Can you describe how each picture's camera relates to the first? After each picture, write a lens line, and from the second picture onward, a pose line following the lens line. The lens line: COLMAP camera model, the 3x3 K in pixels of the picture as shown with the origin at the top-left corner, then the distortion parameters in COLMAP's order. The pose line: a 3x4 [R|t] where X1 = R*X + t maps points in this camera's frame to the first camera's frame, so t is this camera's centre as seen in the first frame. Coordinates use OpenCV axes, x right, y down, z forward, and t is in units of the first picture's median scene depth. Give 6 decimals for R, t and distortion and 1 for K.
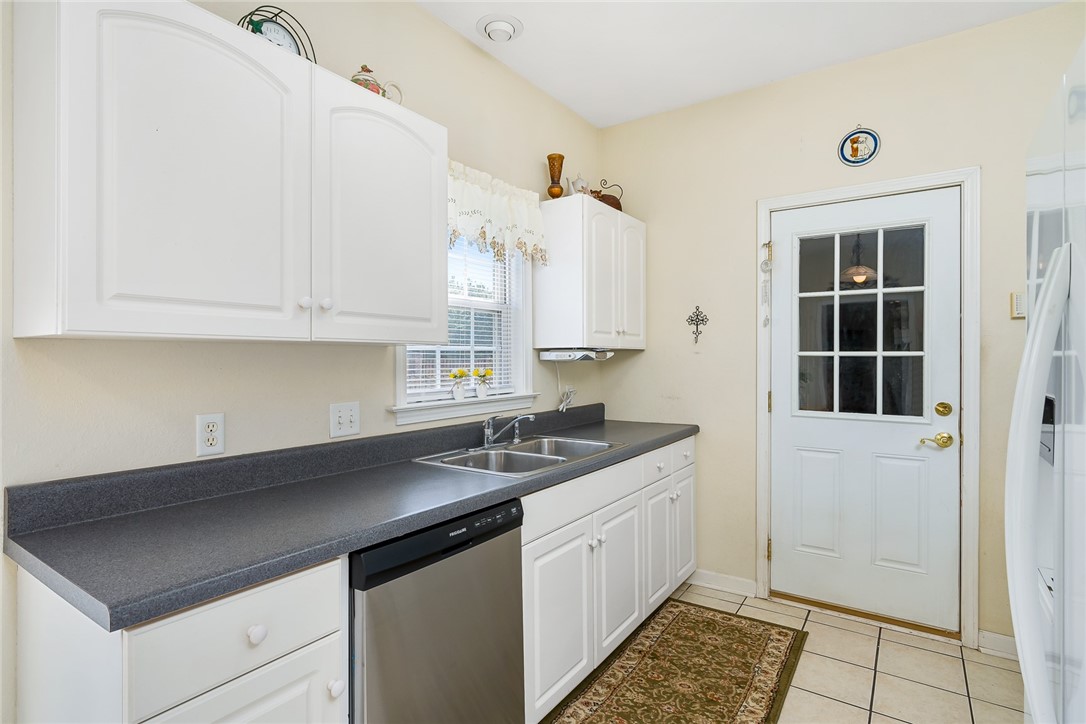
lens RADIAL K [[544.8, 0, 541.6], [0, 544.8, 357.2], [0, 0, 1]] dist [0.003084, 0.000264]
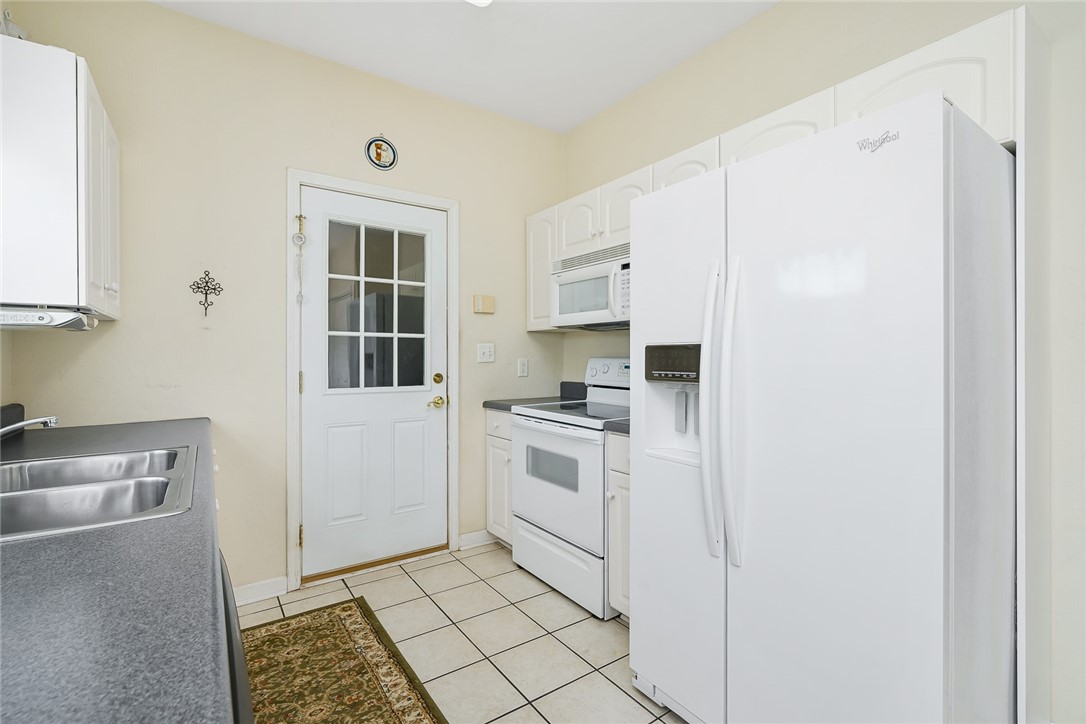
lens RADIAL K [[489.7, 0, 546.9], [0, 489.7, 356.8], [0, 0, 1]] dist [-0.003224, -0.000332]
pose [[0.352332, -0.000428, 0.935875, -0.261337], [0.000093, 1.000000, 0.000422, 0.041026], [-0.935875, -0.000062, 0.352332, 0.324033]]
